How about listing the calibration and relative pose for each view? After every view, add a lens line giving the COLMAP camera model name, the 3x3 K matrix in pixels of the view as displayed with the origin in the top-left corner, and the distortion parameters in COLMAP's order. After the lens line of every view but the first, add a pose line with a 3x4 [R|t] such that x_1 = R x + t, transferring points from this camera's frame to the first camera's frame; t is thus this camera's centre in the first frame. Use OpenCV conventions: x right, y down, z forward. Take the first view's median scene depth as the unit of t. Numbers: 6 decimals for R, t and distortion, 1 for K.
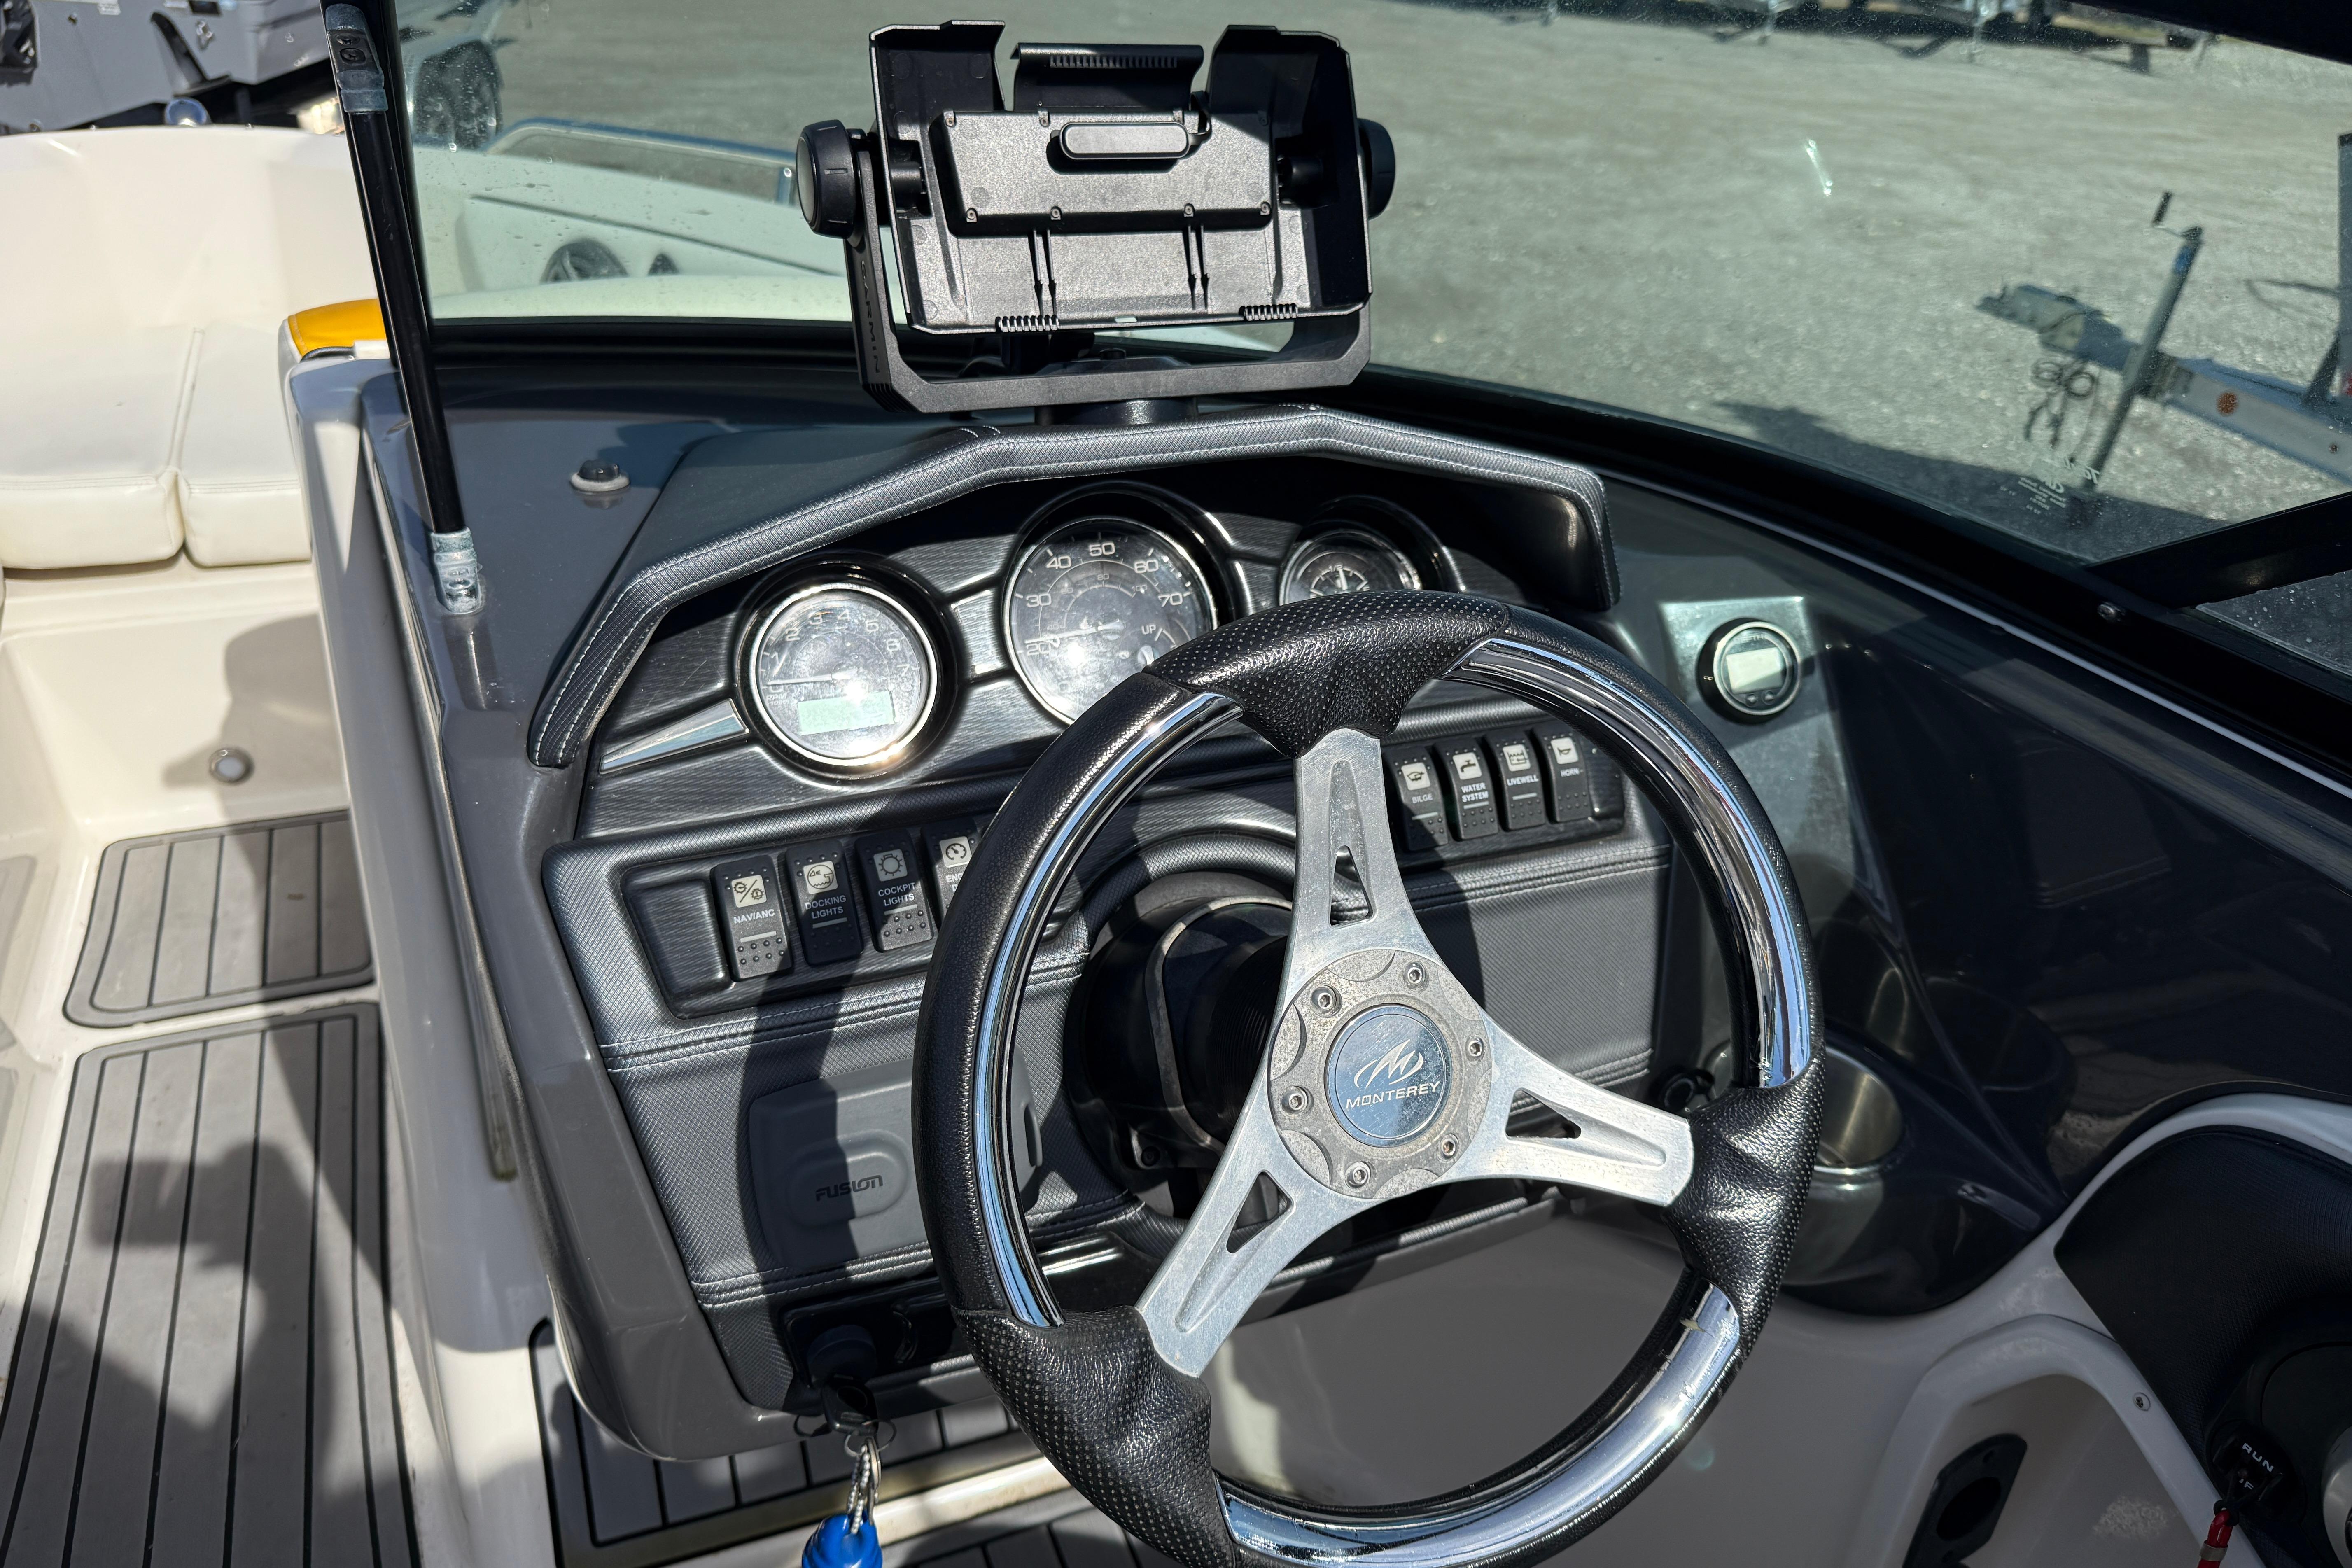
lens RADIAL K [[1653.9, 0, 1176.0], [0, 1653.9, 784.0], [0, 0, 1]] dist [0.010000, -0.042942]
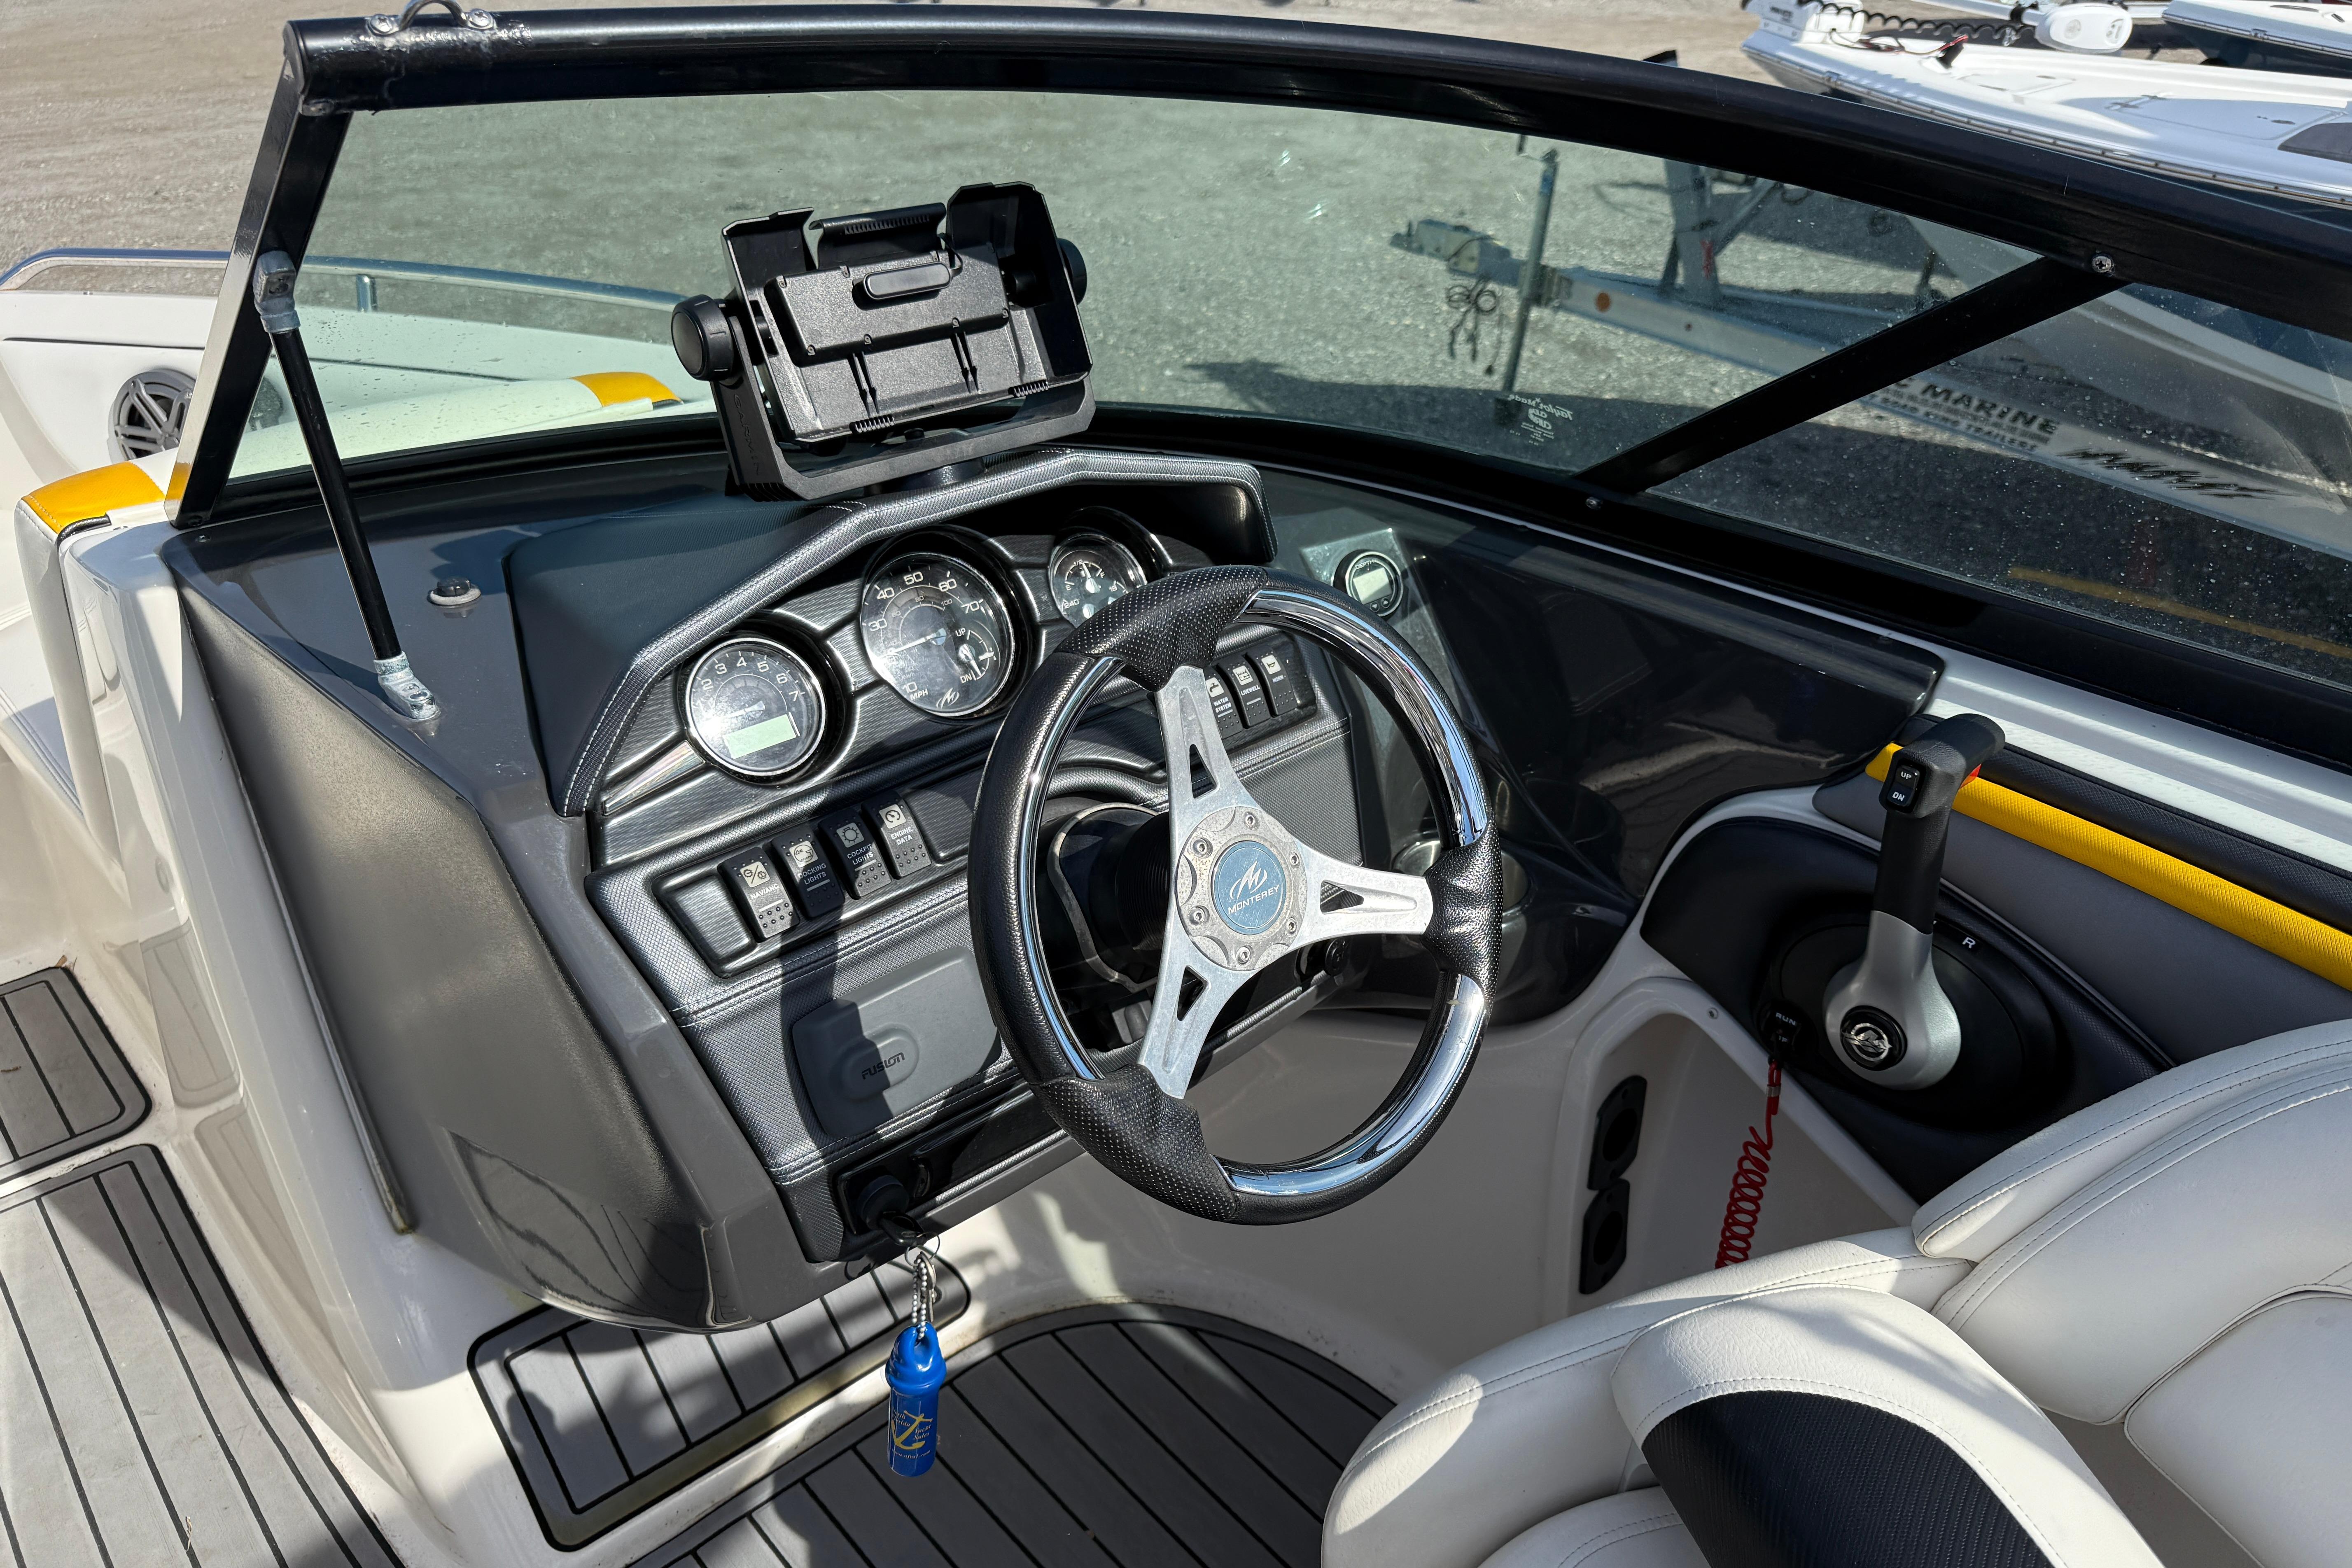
lens RADIAL K [[1630.4, 0, 1189.6], [0, 1630.4, 811.6], [0, 0, 1]] dist [0.006165, -0.017413]
pose [[0.939583, -0.210301, 0.270108, -0.228266], [0.202494, 0.977636, 0.056784, 0.009482], [-0.276009, 0.001342, 0.961154, -0.305348]]
